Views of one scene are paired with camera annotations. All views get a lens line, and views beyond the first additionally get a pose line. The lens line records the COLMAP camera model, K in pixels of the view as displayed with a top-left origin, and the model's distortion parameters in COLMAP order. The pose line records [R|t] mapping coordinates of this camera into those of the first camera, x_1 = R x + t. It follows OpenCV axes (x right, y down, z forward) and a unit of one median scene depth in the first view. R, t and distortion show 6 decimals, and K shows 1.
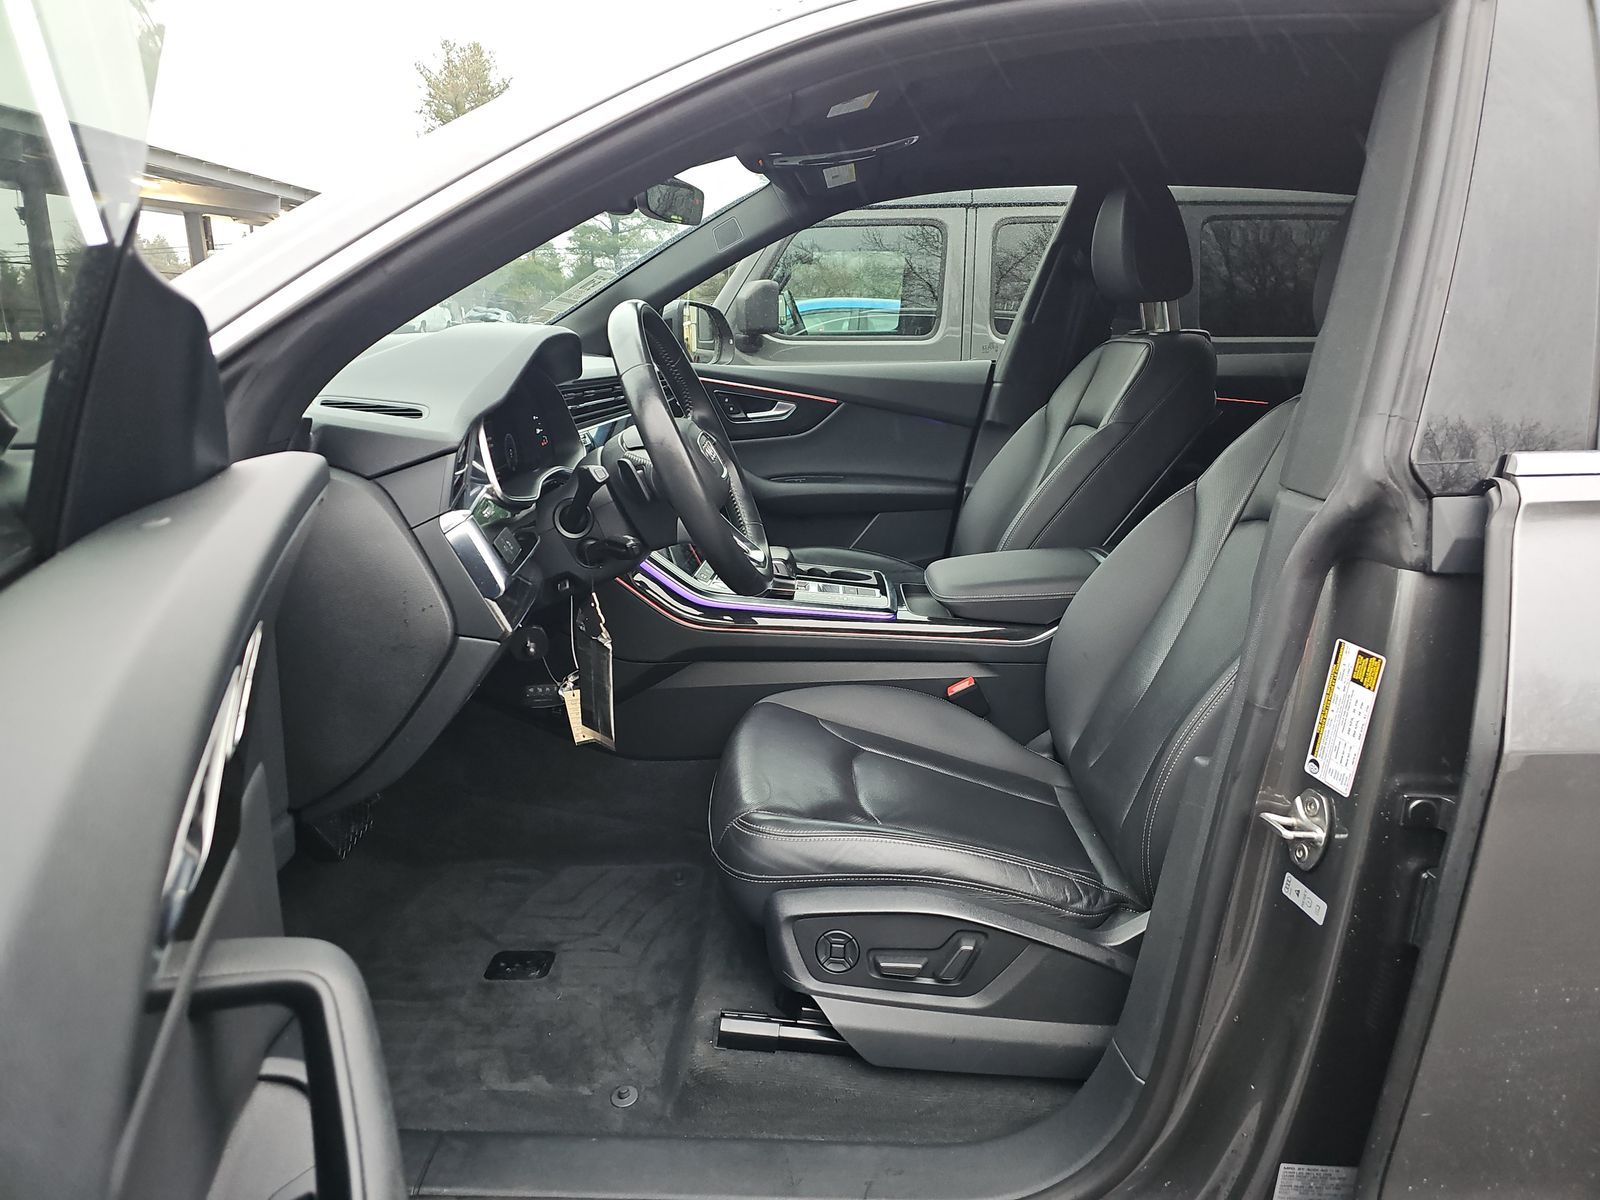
lens RADIAL K [[1040.7, 0, 796.8], [0, 1040.7, 569.2], [0, 0, 1]] dist [0.027296, -0.032661]
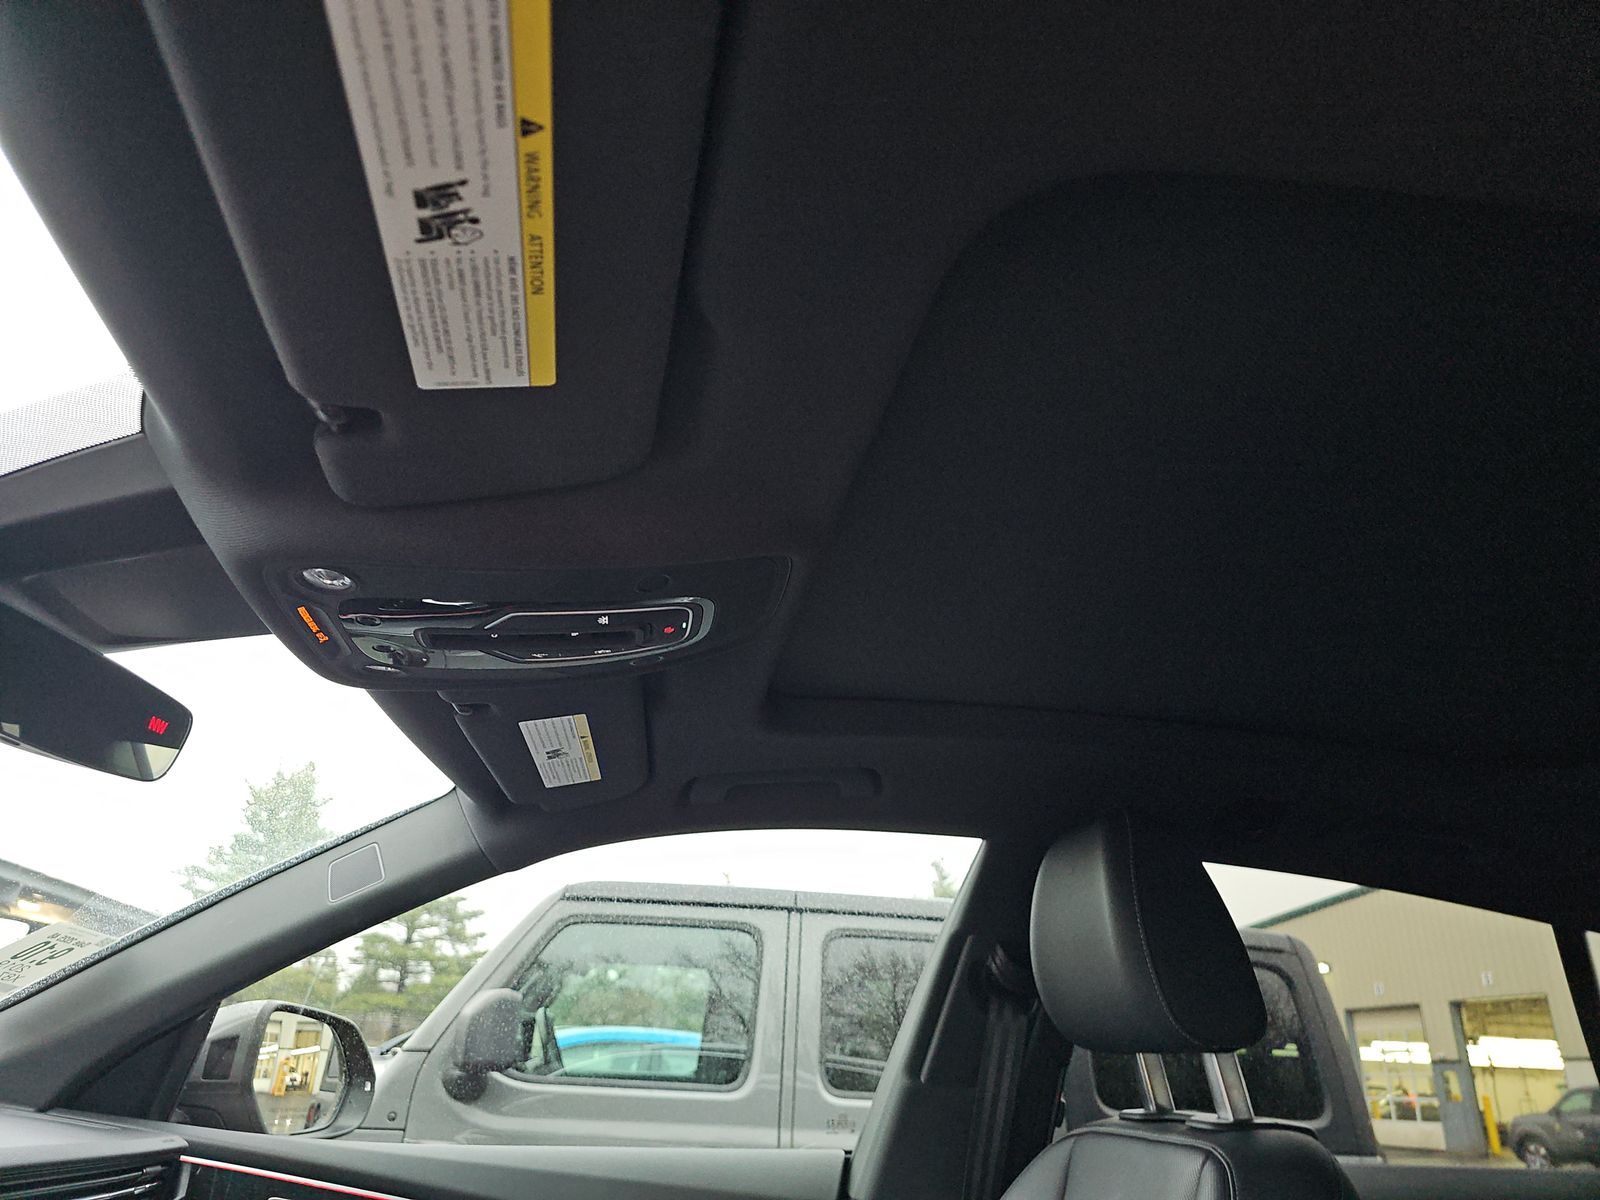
lens RADIAL K [[1040.7, 0, 796.8], [0, 1040.7, 569.2], [0, 0, 1]] dist [0.027296, -0.032661]
pose [[0.984539, 0.112662, 0.134126, 0.031217], [-0.004570, 0.781976, -0.623292, -0.052989], [-0.175104, 0.613043, 0.770401, 0.216385]]
